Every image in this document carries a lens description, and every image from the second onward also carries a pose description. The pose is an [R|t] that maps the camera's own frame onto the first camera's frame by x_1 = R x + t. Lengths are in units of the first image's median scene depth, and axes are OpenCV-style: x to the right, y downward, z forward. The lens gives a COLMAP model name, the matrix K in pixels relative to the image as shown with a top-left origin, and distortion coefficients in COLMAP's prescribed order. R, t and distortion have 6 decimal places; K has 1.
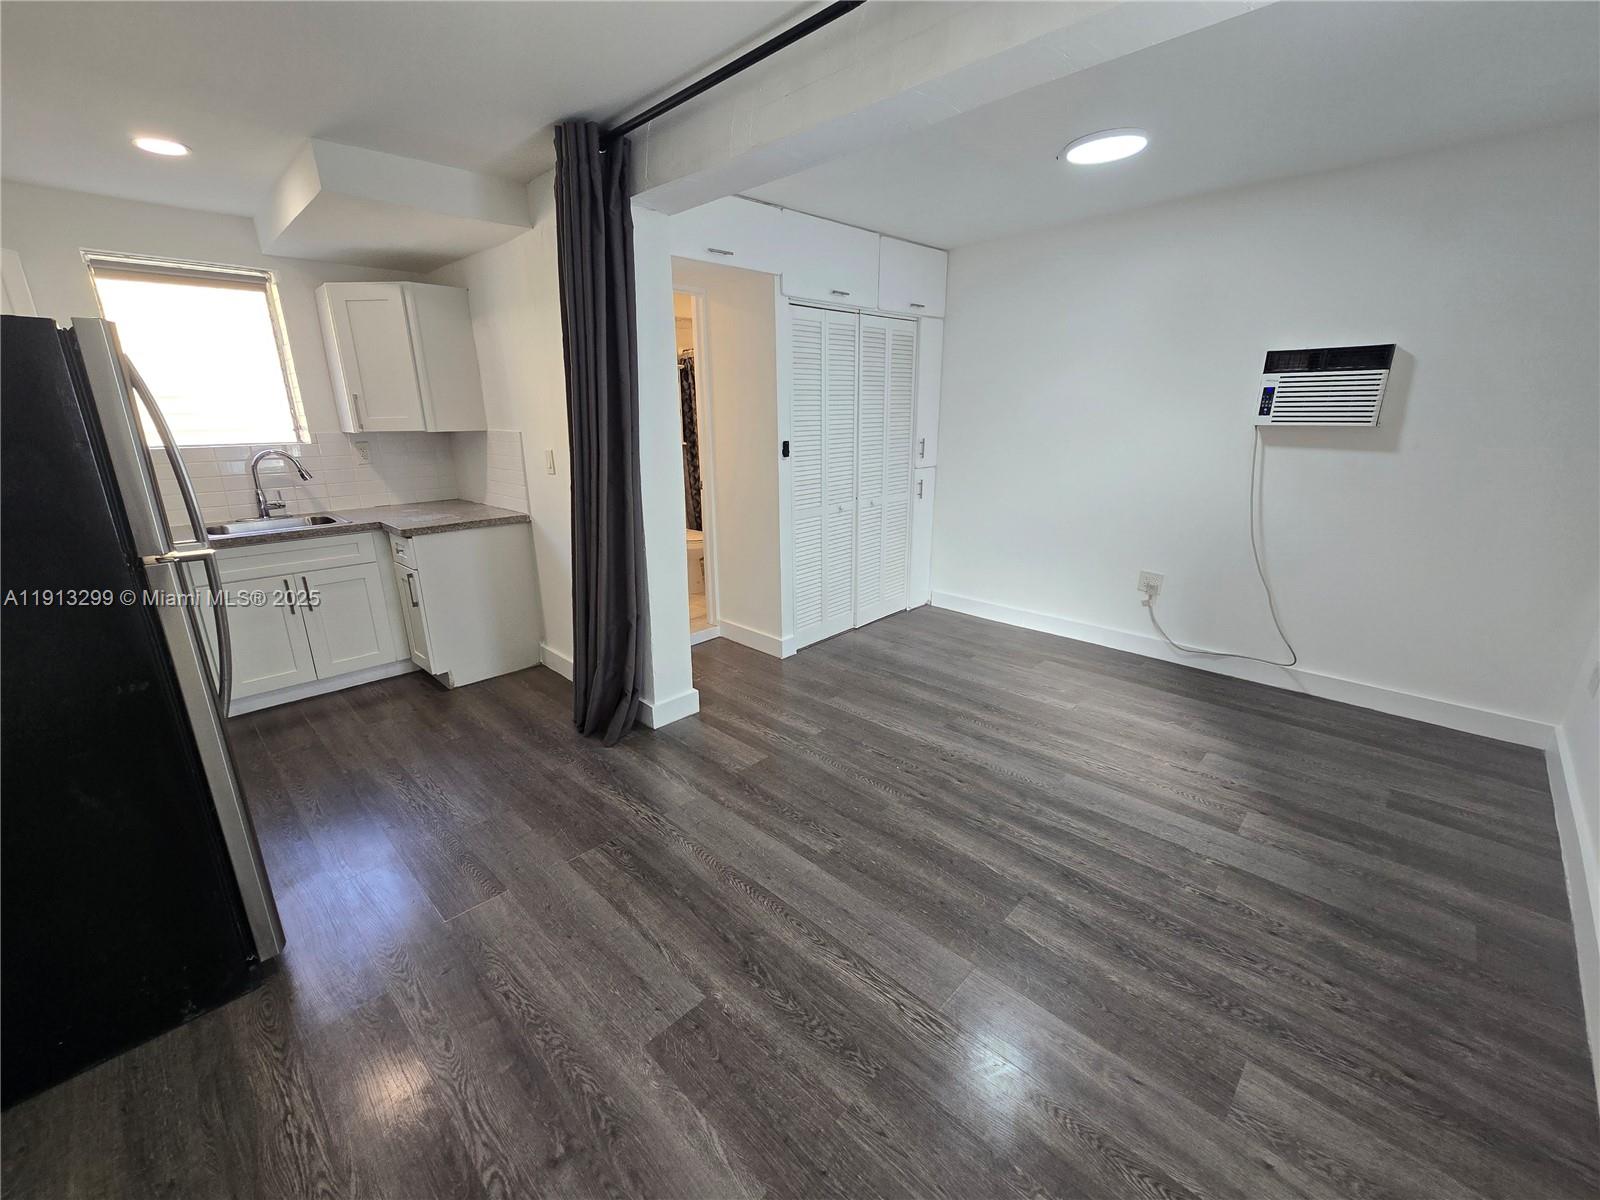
lens RADIAL K [[653.8, 0, 793.8], [0, 653.8, 607.8], [0, 0, 1]] dist [-0.005852, 0.002376]
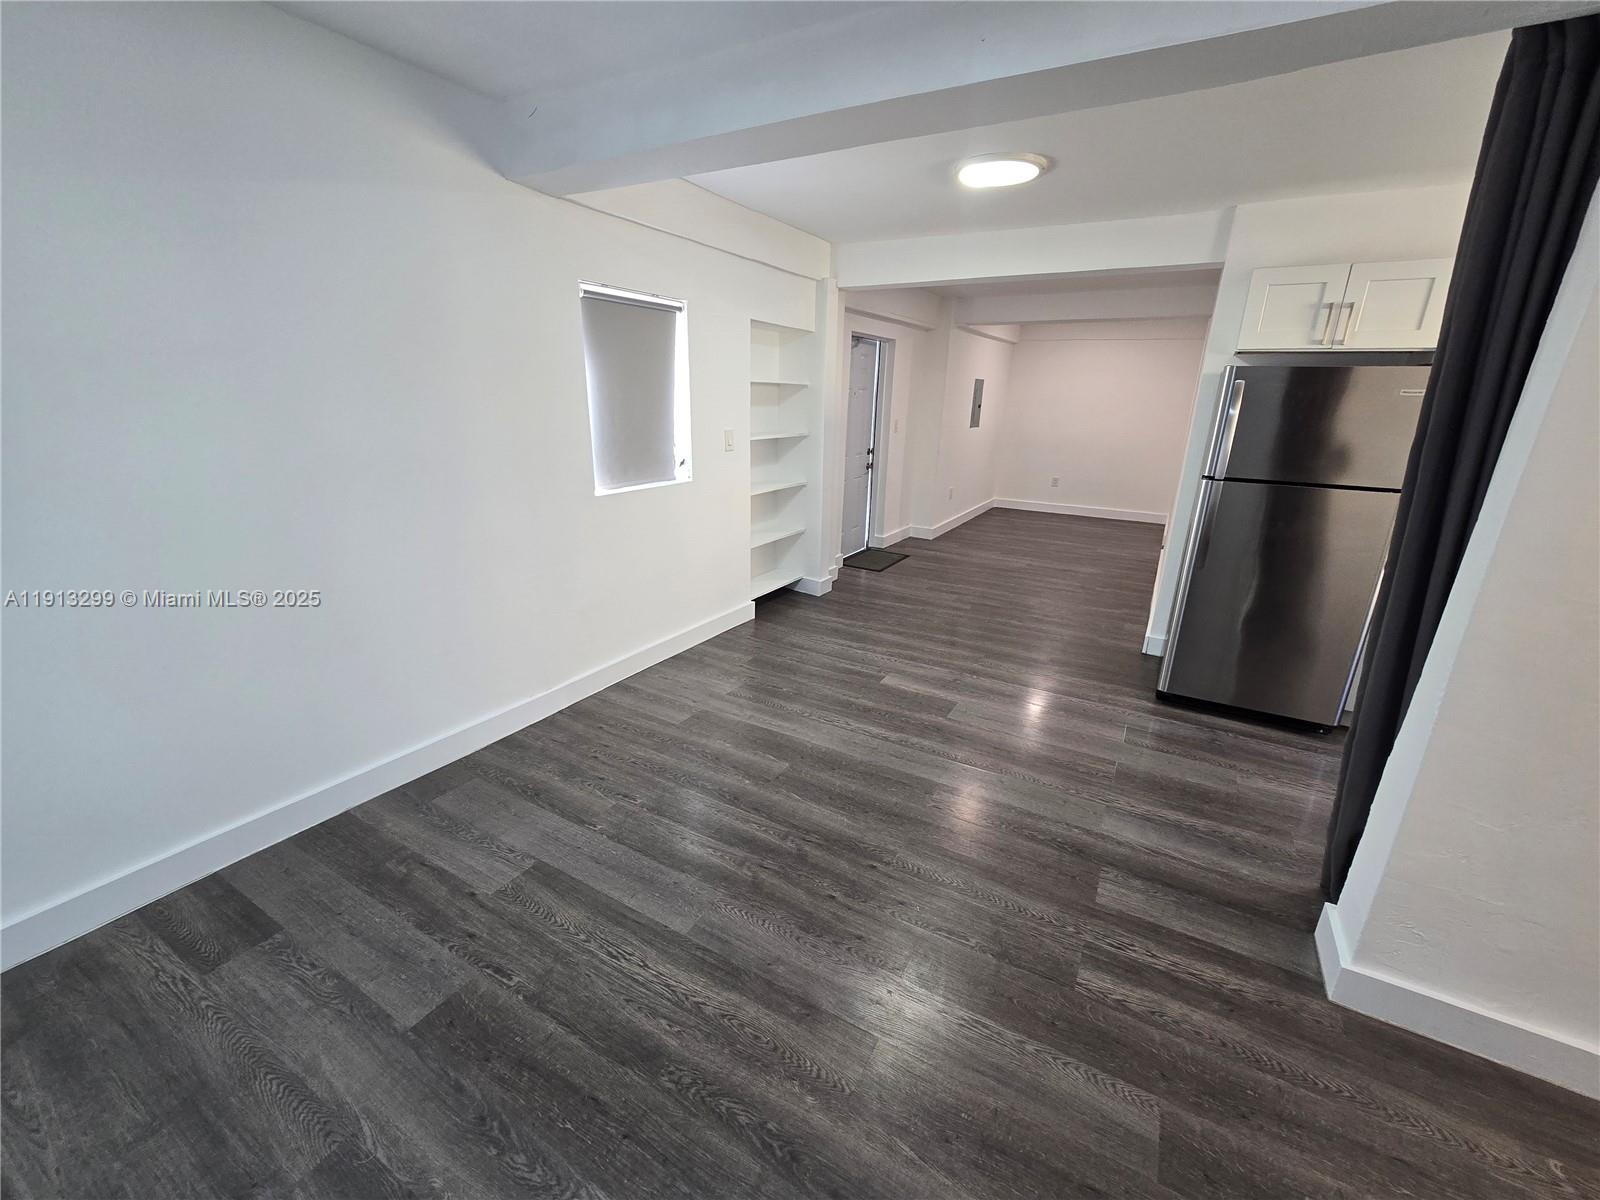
lens RADIAL K [[653.8, 0, 791.2], [0, 653.8, 605.3], [0, 0, 1]] dist [-0.005852, 0.002376]
pose [[-0.969183, 0.060334, -0.238838, 0.383969], [-0.087666, 0.821597, 0.563287, -0.361884], [0.230214, 0.566867, -0.790989, 1.161448]]
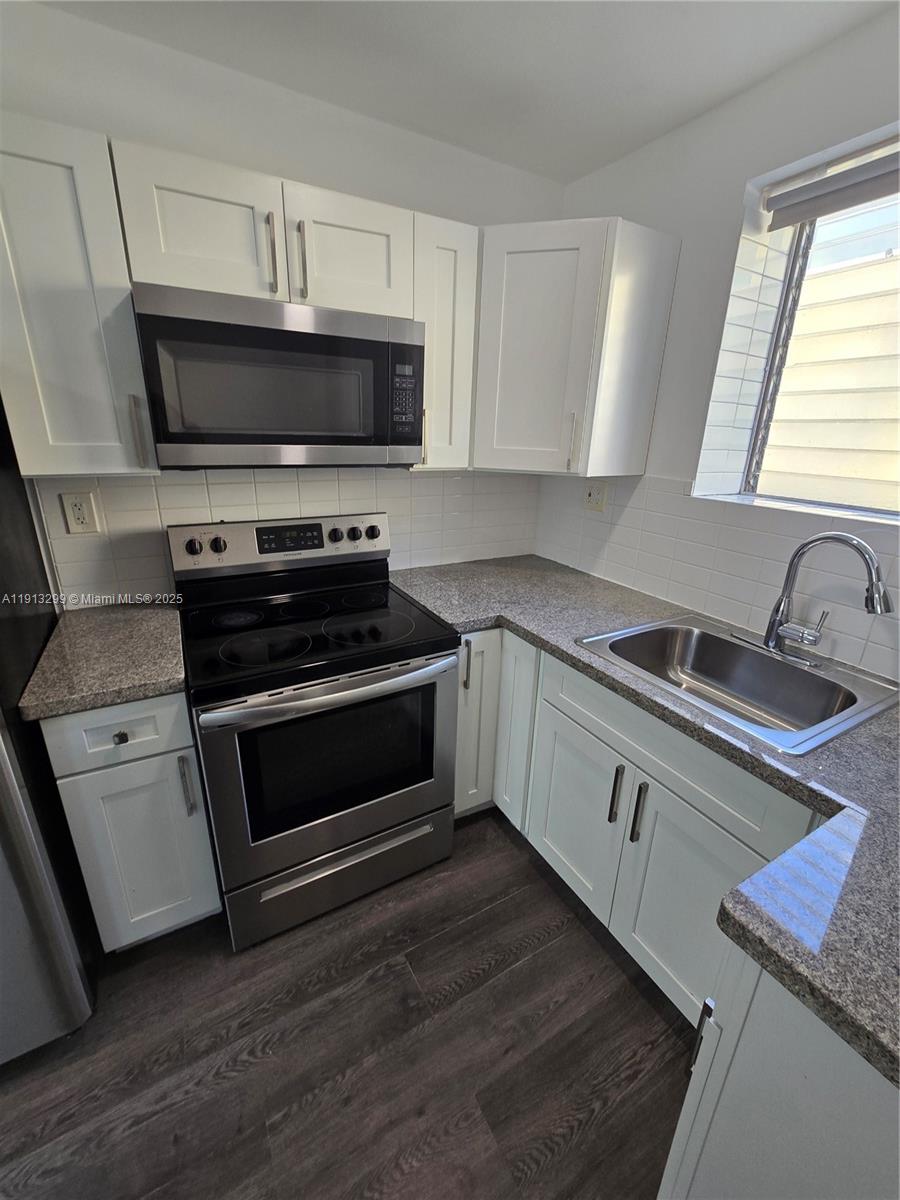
lens RADIAL K [[490.4, 0, 448.5], [0, 490.4, 592.5], [0, 0, 1]] dist [-0.005852, 0.002376]
pose [[-0.274532, 0.308538, -0.910734, -0.427423], [-0.302905, 0.871157, 0.386438, -0.278979], [0.912623, 0.381956, -0.145702, 0.883259]]
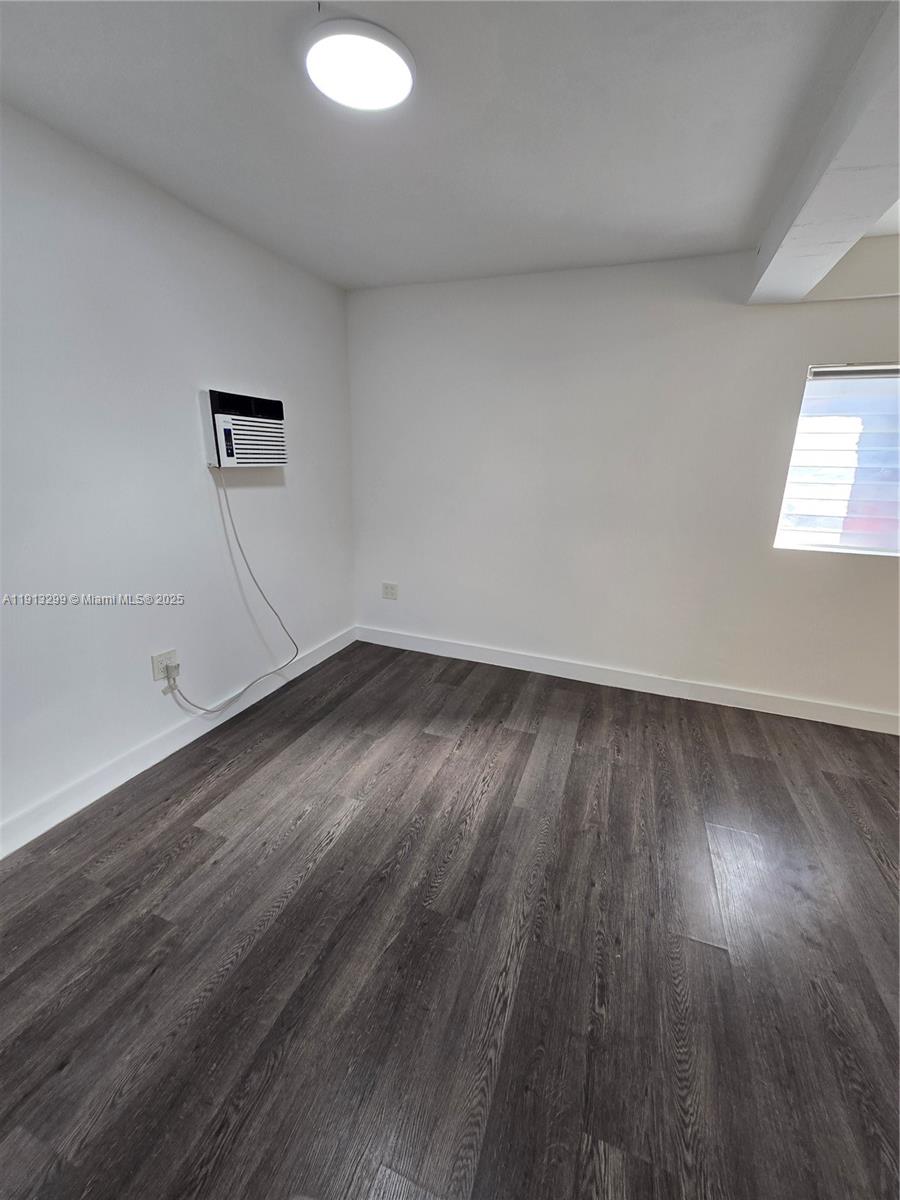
lens RADIAL K [[490.4, 0, 442.2], [0, 490.4, 596.6], [0, 0, 1]] dist [-0.005852, 0.002376]
pose [[-0.397120, -0.251673, 0.882585, -0.116874], [0.250284, 0.895517, 0.367976, -0.300819], [-0.882980, 0.367028, -0.292638, 1.019092]]
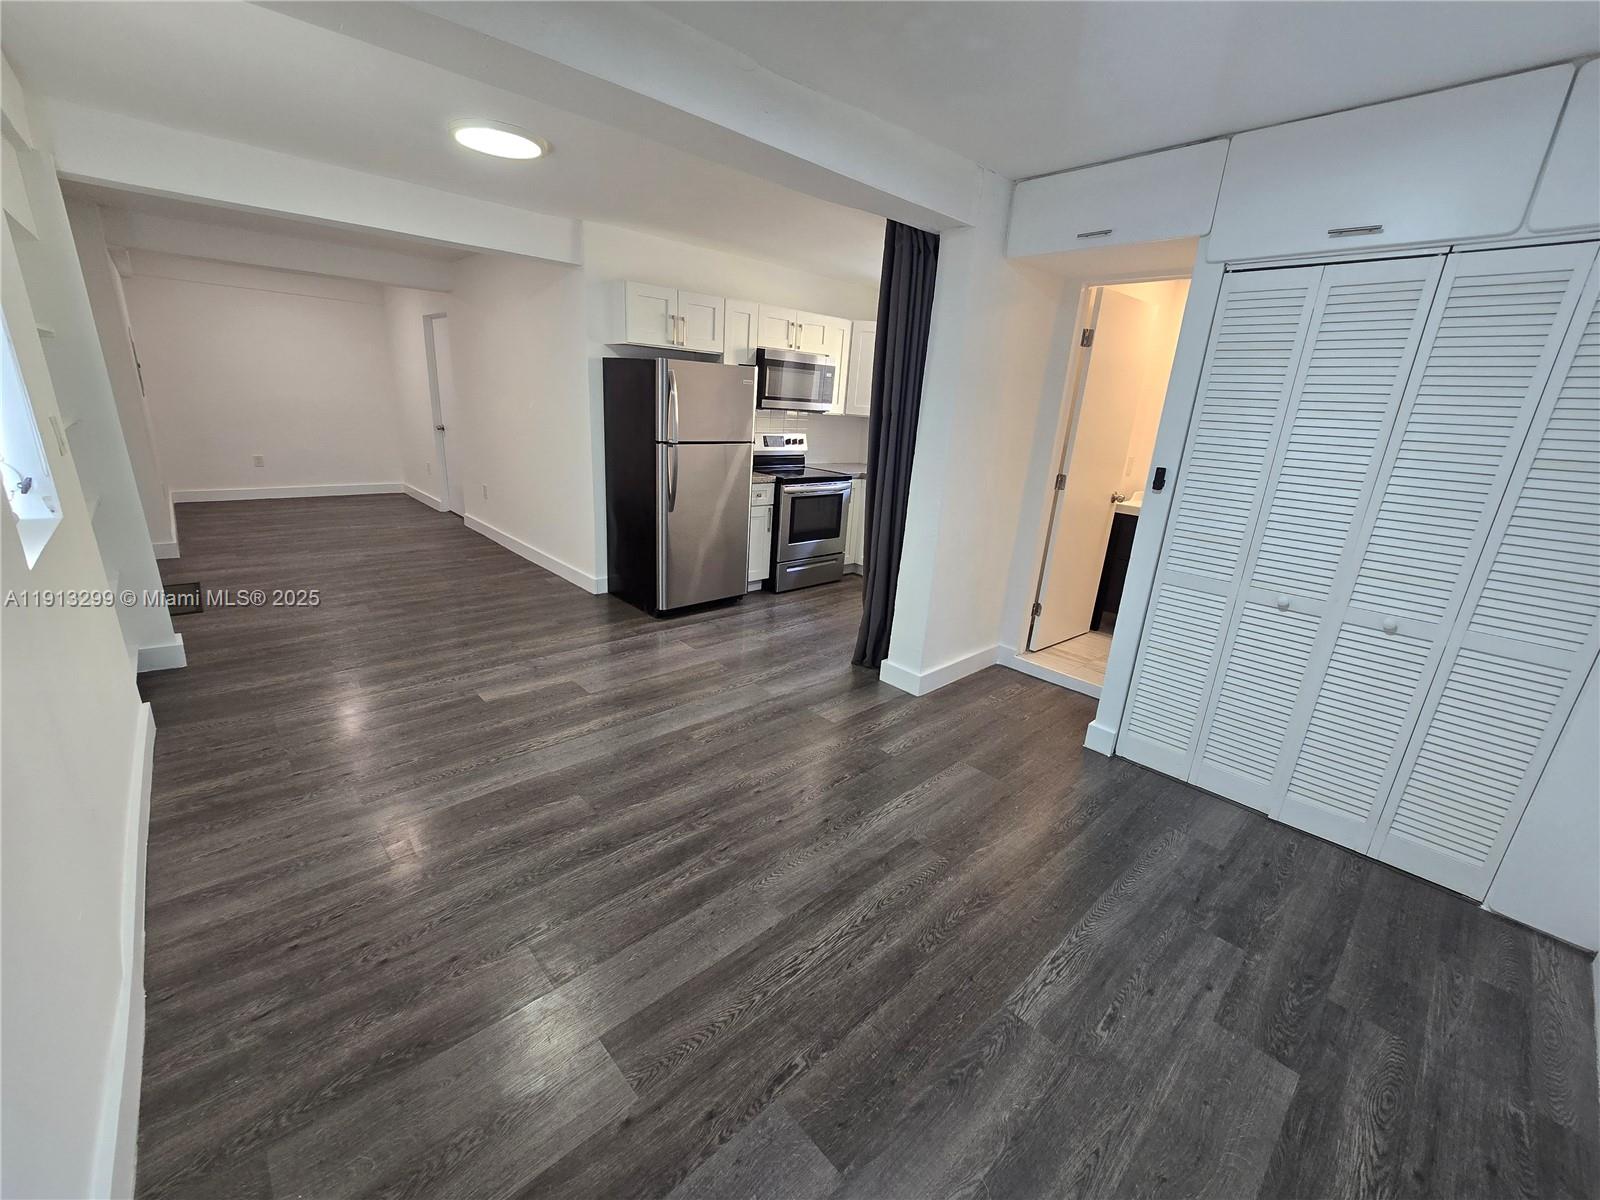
lens RADIAL K [[653.8, 0, 795.2], [0, 653.8, 609.5], [0, 0, 1]] dist [-0.005852, 0.002376]
pose [[-0.049717, 0.311735, -0.948868, 0.839196], [-0.347918, 0.885131, 0.309025, -0.227094], [0.936206, 0.345492, 0.064452, 0.717217]]
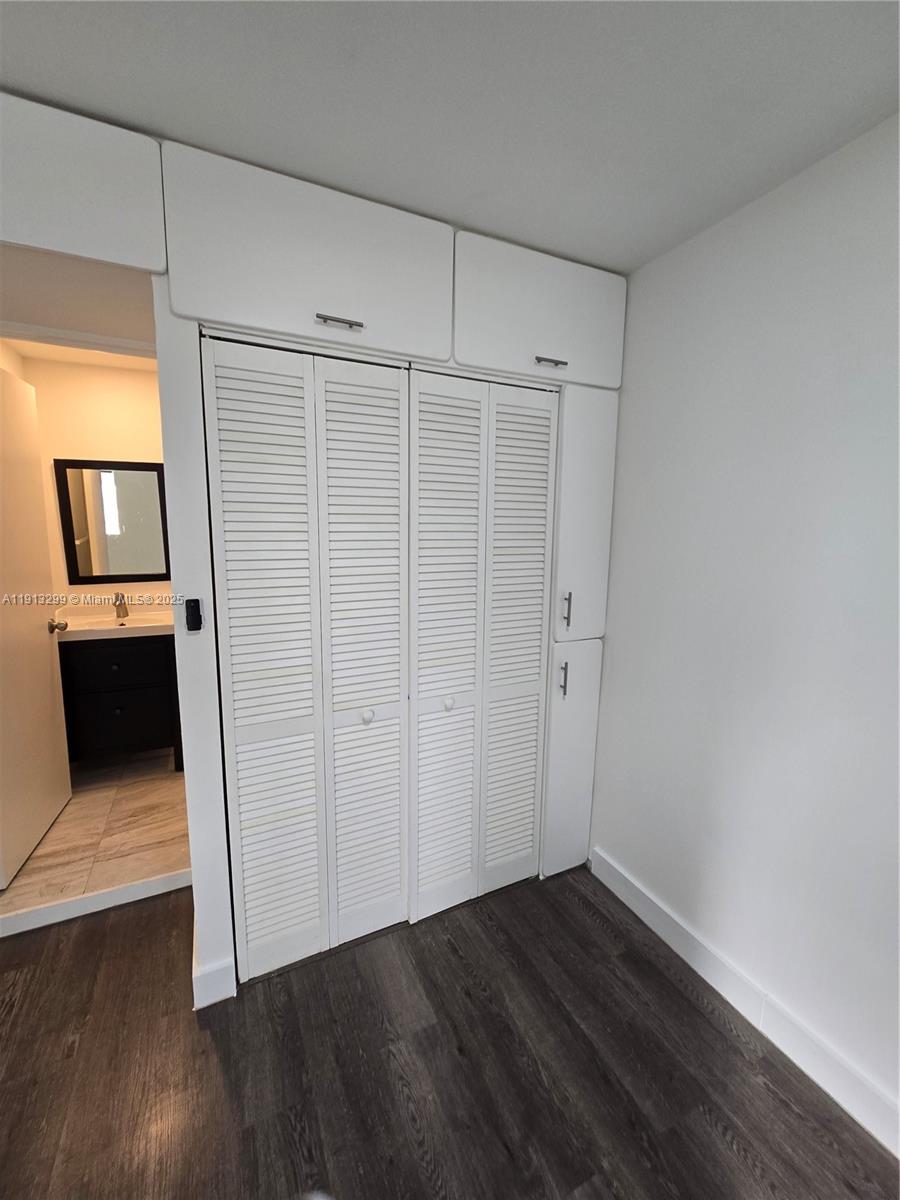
lens RADIAL K [[490.4, 0, 441.7], [0, 490.4, 595.7], [0, 0, 1]] dist [-0.005852, 0.002376]
pose [[0.940993, 0.071752, -0.330732, 0.331174], [-0.122123, 0.983413, -0.134111, -0.263617], [0.315623, 0.166588, 0.934147, 0.807876]]
